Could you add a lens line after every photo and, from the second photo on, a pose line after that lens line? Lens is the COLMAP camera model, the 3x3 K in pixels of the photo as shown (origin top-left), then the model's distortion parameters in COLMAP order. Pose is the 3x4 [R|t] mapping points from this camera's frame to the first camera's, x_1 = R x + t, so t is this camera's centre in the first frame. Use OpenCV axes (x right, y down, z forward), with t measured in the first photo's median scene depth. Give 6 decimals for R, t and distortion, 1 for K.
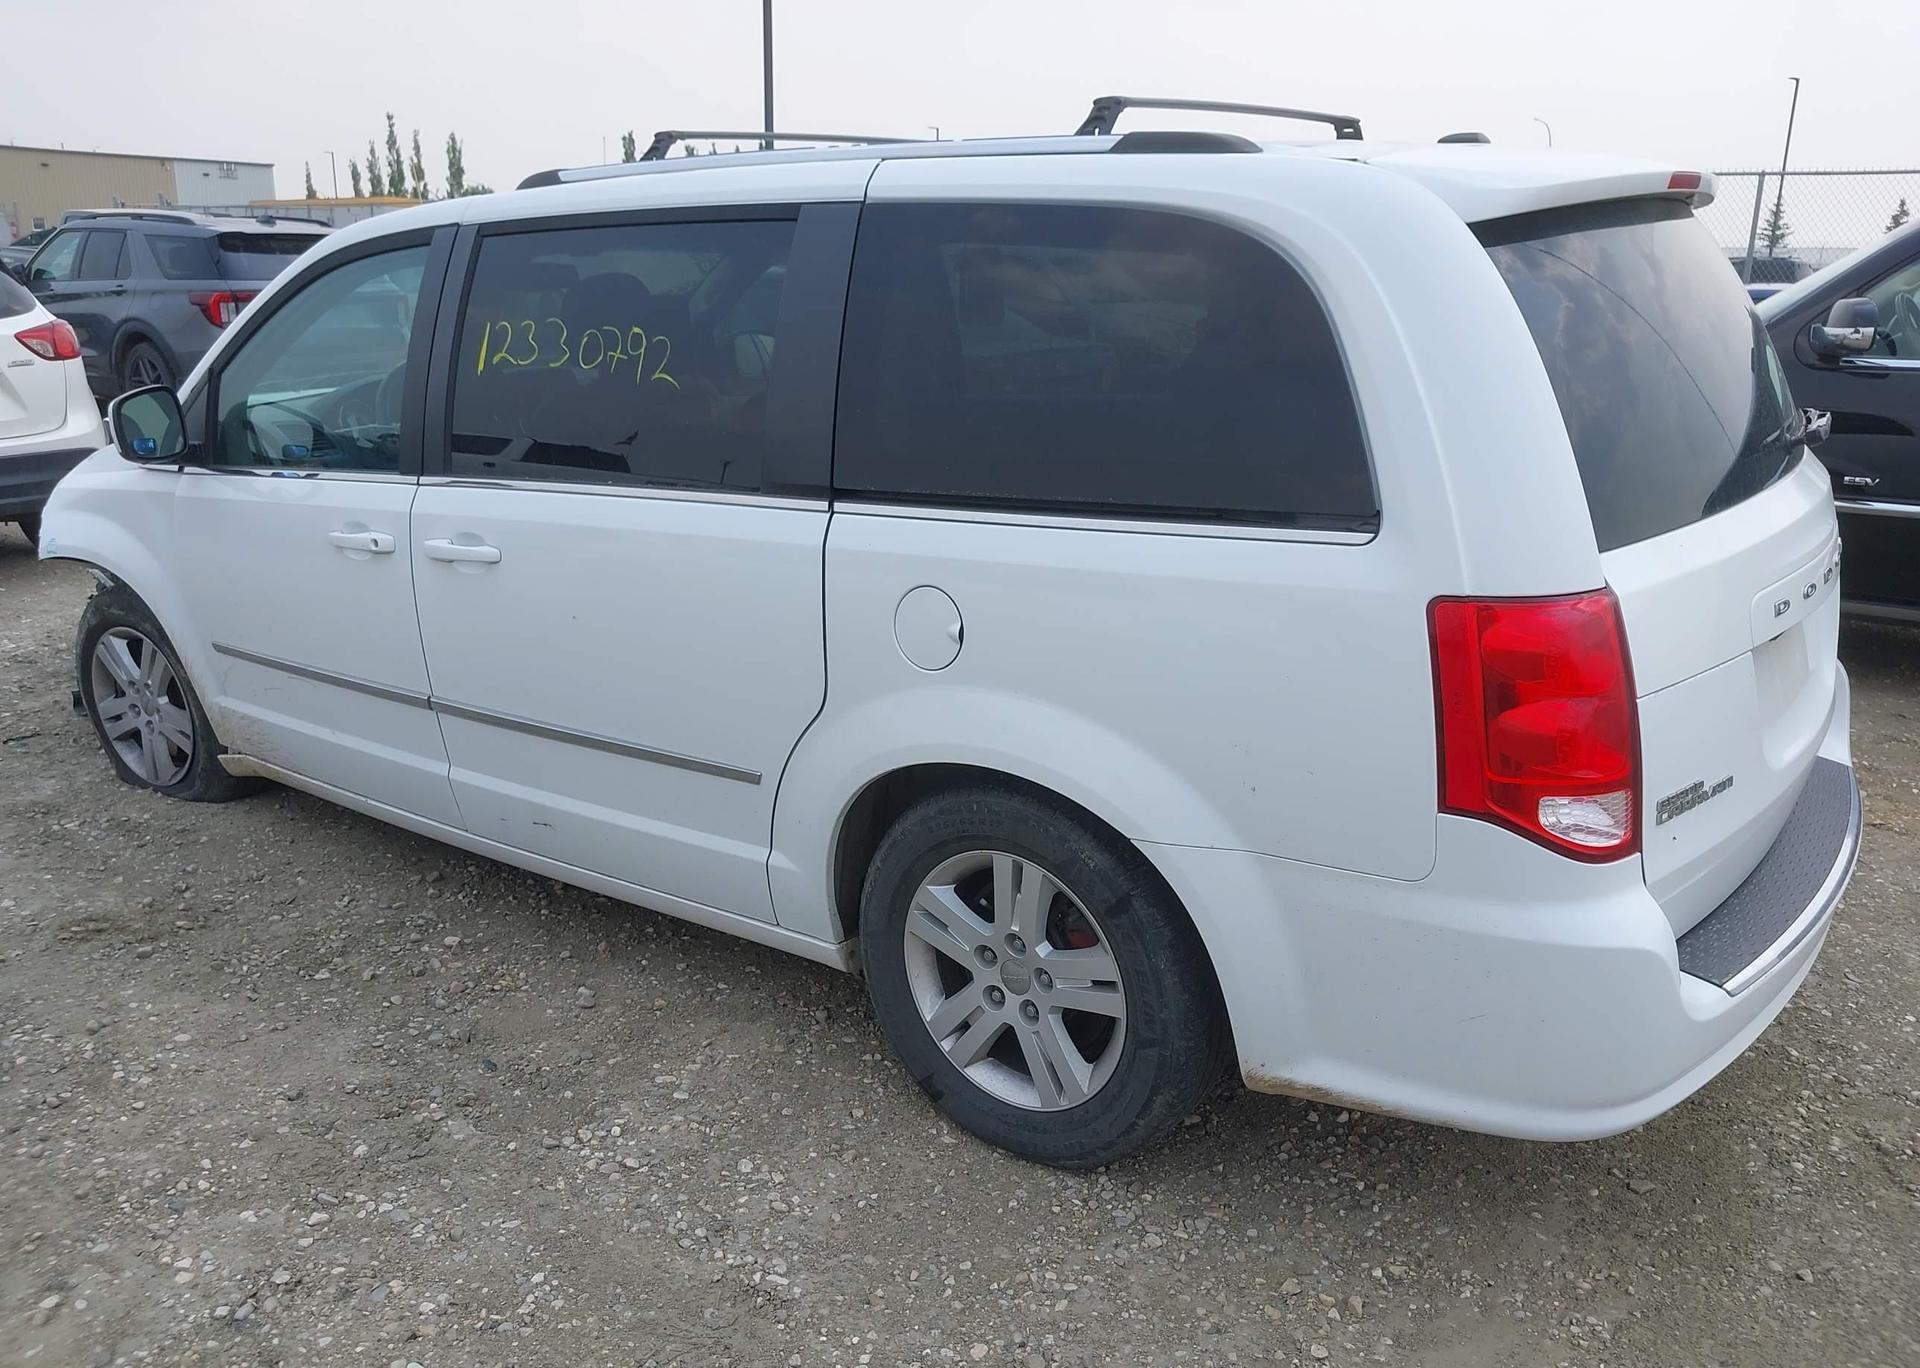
lens RADIAL K [[1525.7, 0, 970.3], [0, 1525.7, 686.0], [0, 0, 1]] dist [0.058126, -0.076972]
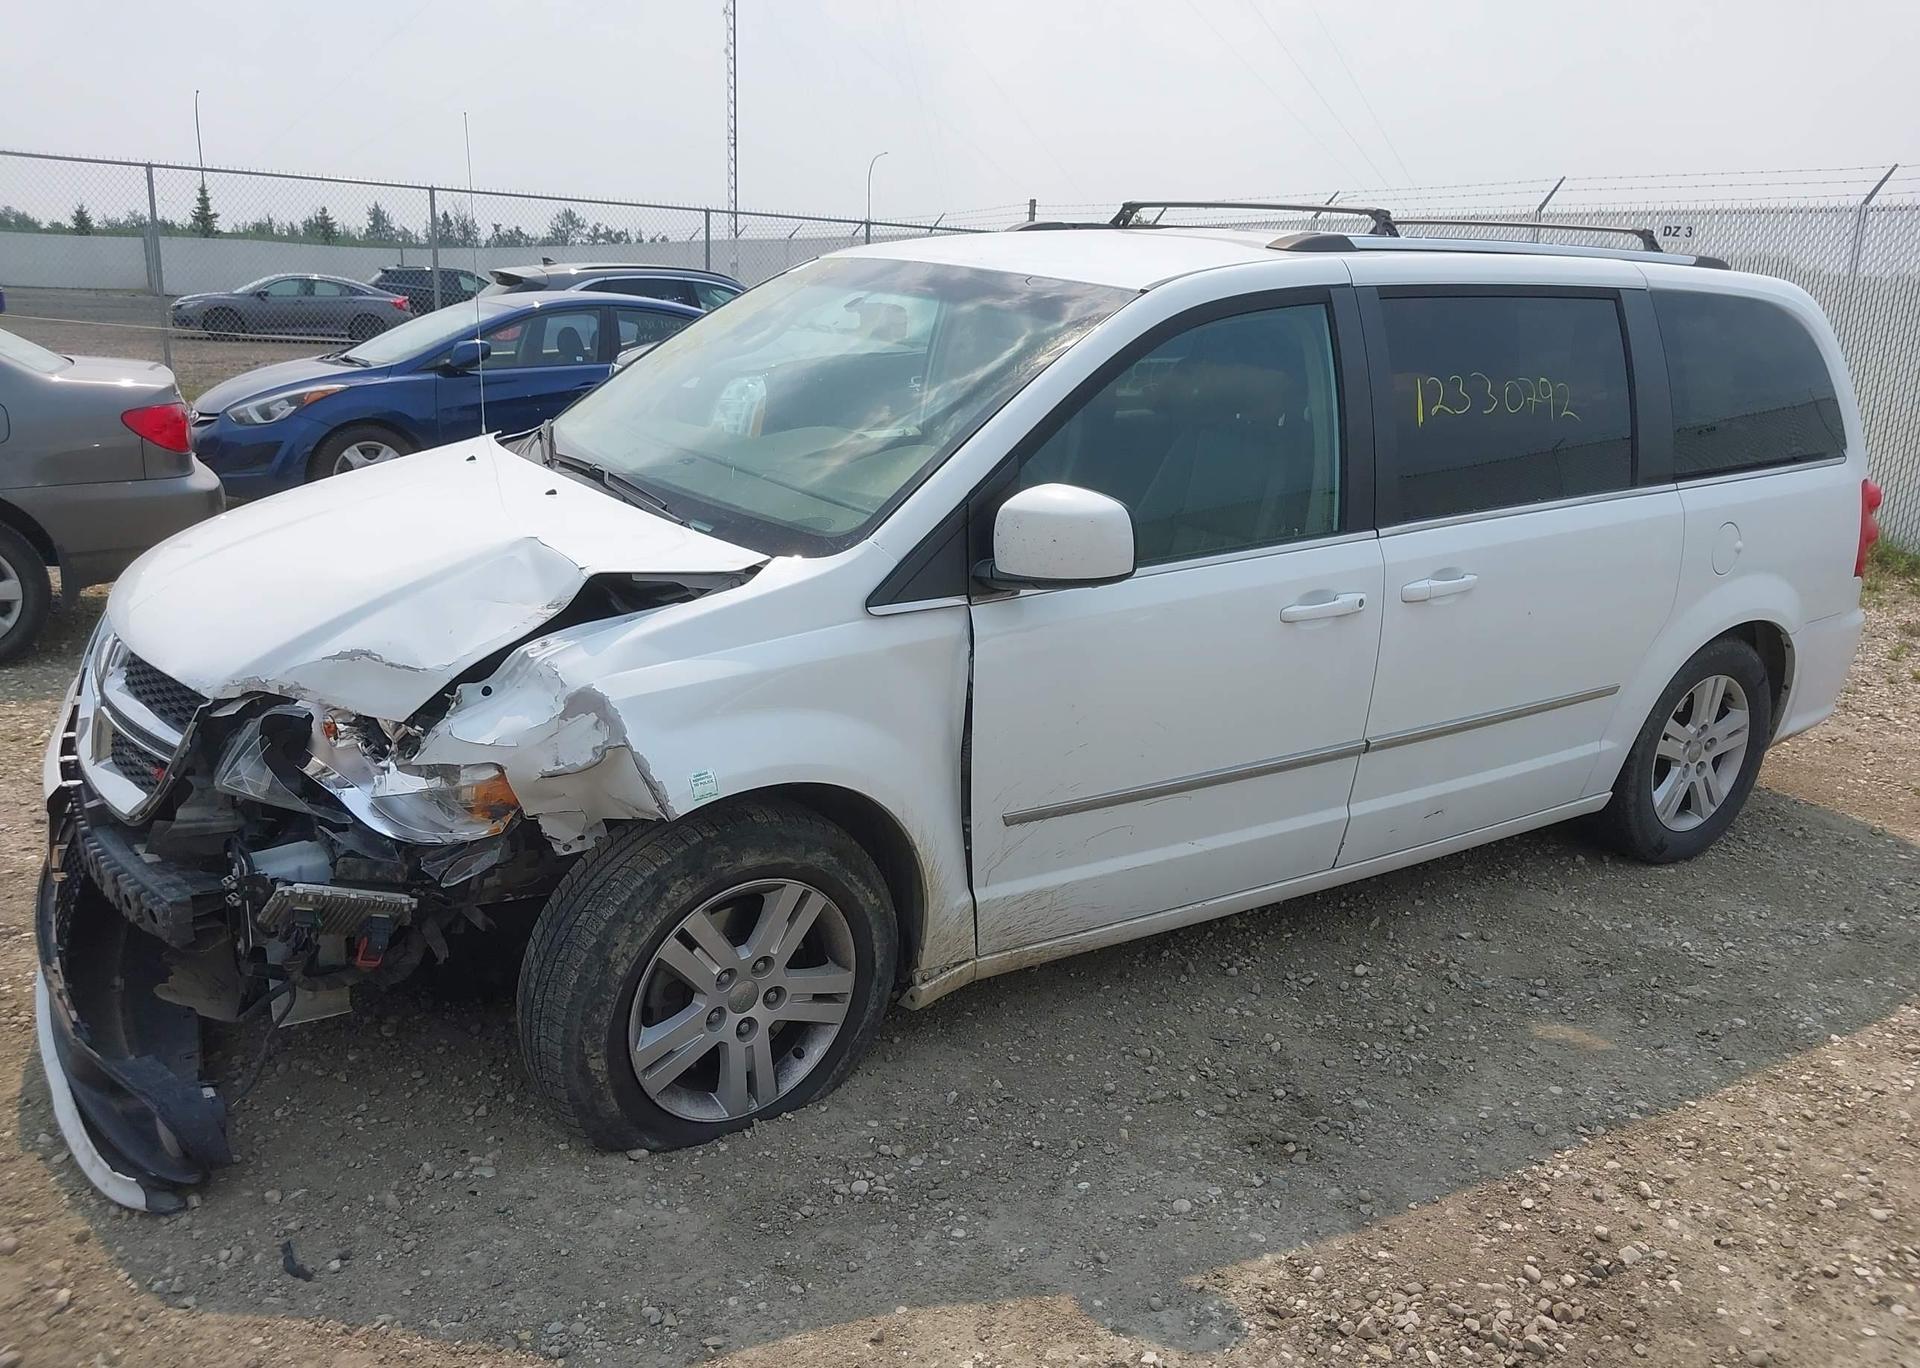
lens RADIAL K [[1275.4, 0, 992.1], [0, 1275.4, 687.6], [0, 0, 1]] dist [0.090060, -0.036485]
pose [[0.365332, -0.224161, 0.903485, -1.496517], [0.224452, 0.963149, 0.148205, -0.261077], [-0.903412, 0.148645, 0.402182, 1.068931]]
